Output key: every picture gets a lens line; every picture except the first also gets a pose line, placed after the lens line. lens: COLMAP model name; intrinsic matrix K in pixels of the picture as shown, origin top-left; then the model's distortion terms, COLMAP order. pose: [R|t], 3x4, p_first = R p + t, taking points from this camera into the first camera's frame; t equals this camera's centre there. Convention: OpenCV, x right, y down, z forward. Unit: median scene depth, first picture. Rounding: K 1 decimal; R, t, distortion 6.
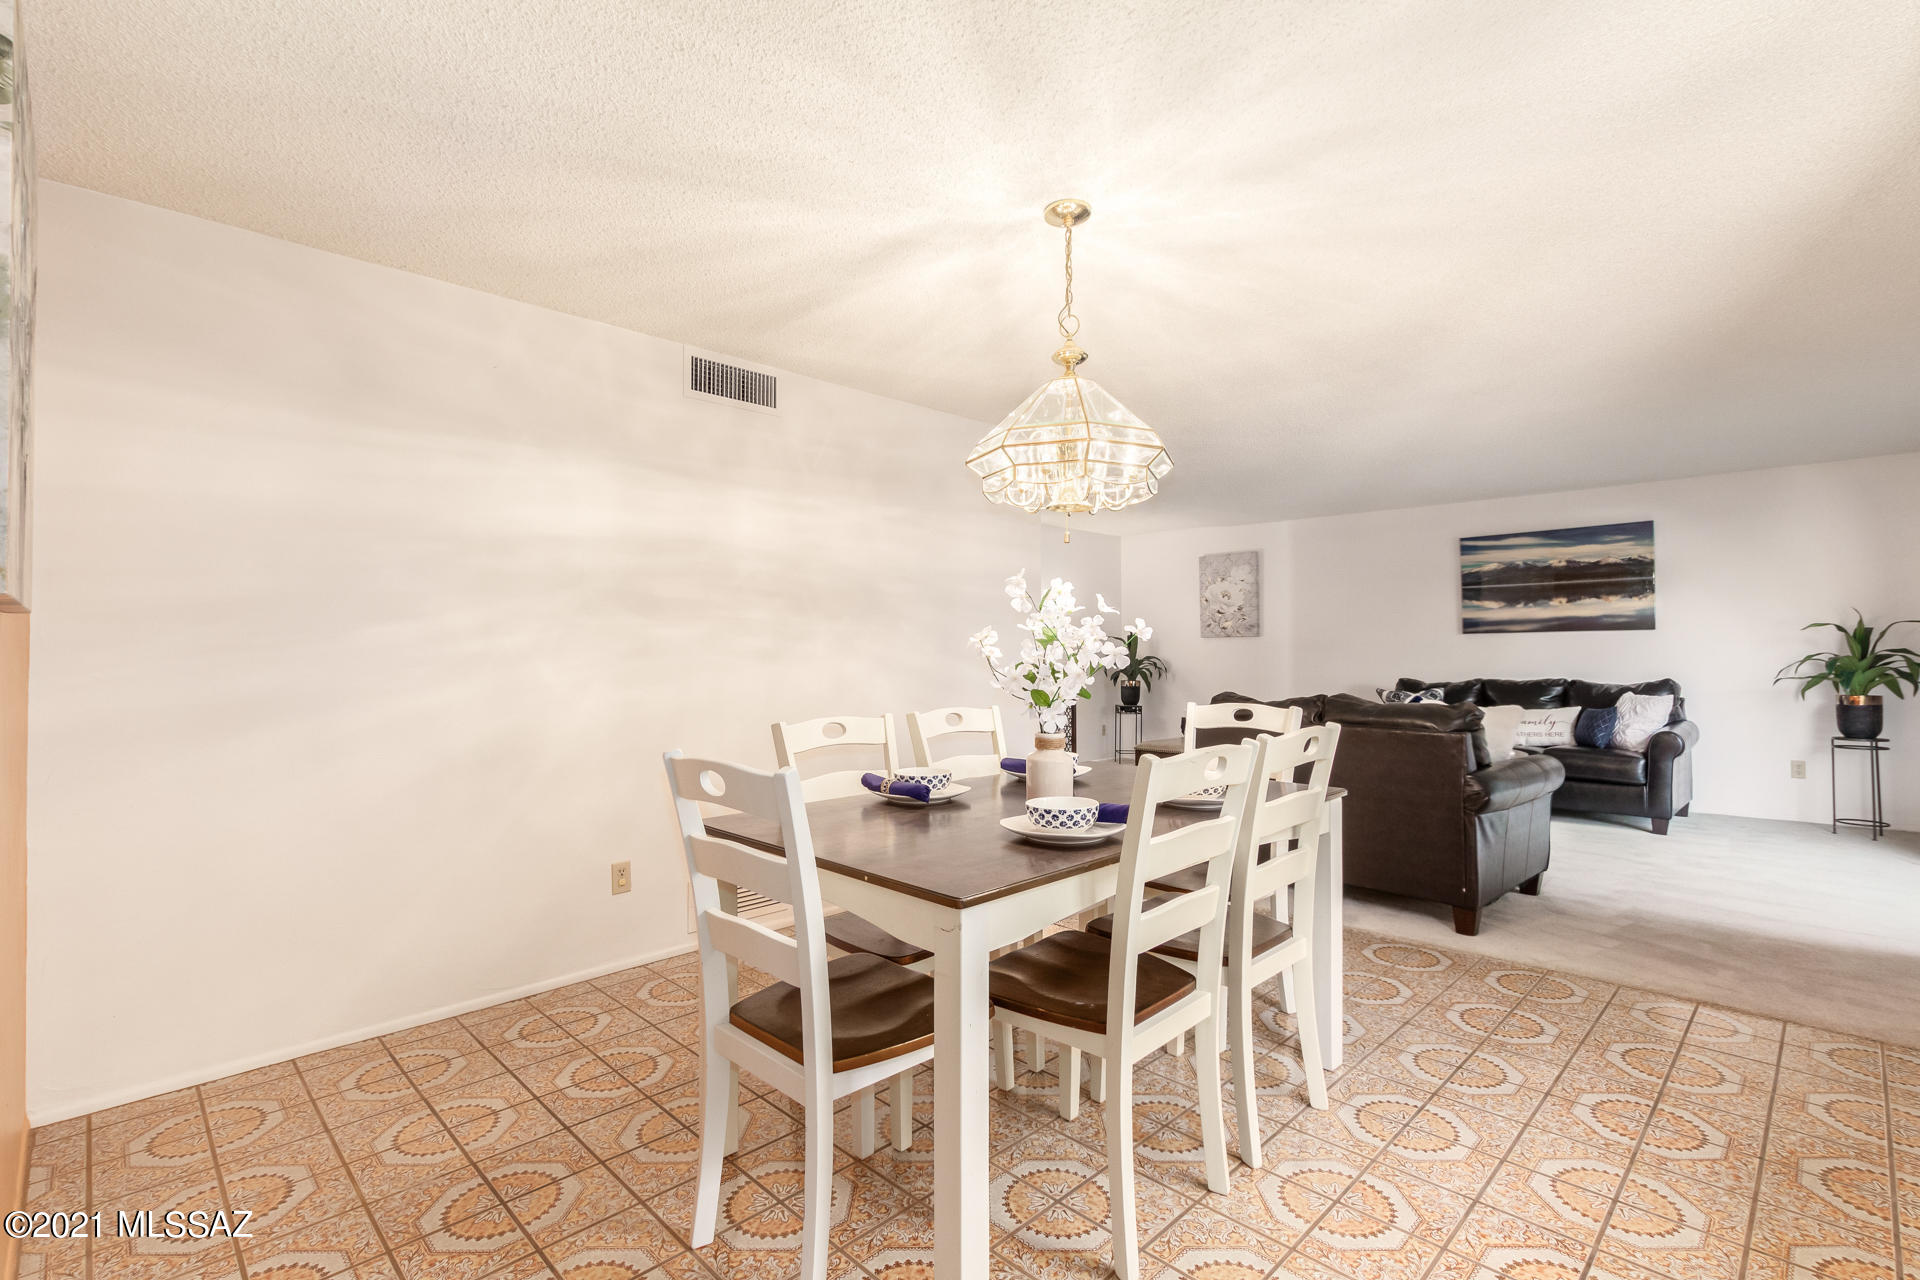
lens RADIAL K [[886.2, 0, 962.1], [0, 886.2, 641.7], [0, 0, 1]] dist [0.008731, -0.001876]
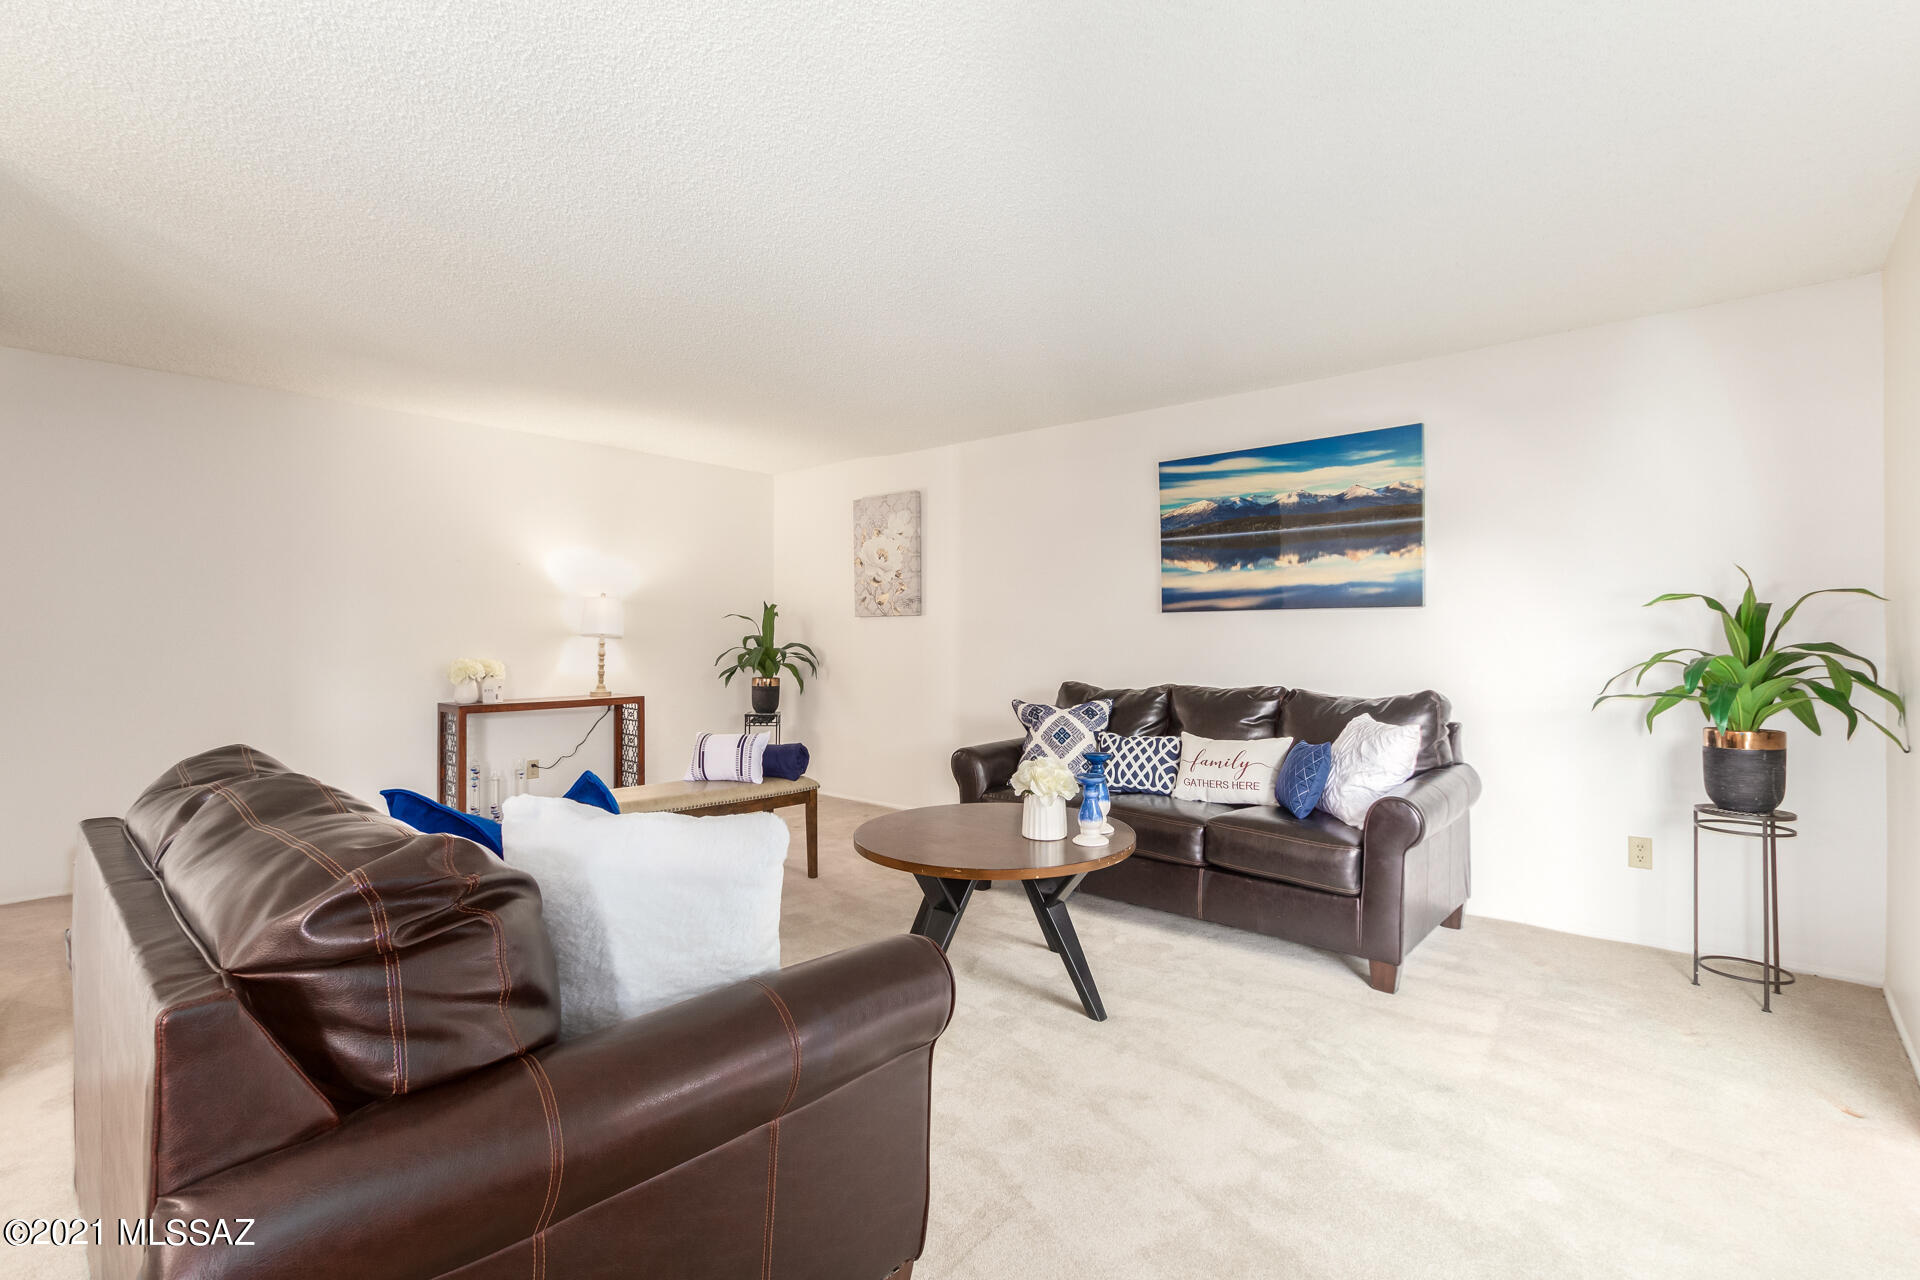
lens RADIAL K [[886.2, 0, 948.4], [0, 886.2, 637.2], [0, 0, 1]] dist [0.008731, -0.001876]
pose [[0.998321, 0.008645, 0.057277, 0.427553], [-0.009445, 0.999861, 0.013708, 0.001685], [-0.057150, -0.014226, 0.998264, 0.424769]]
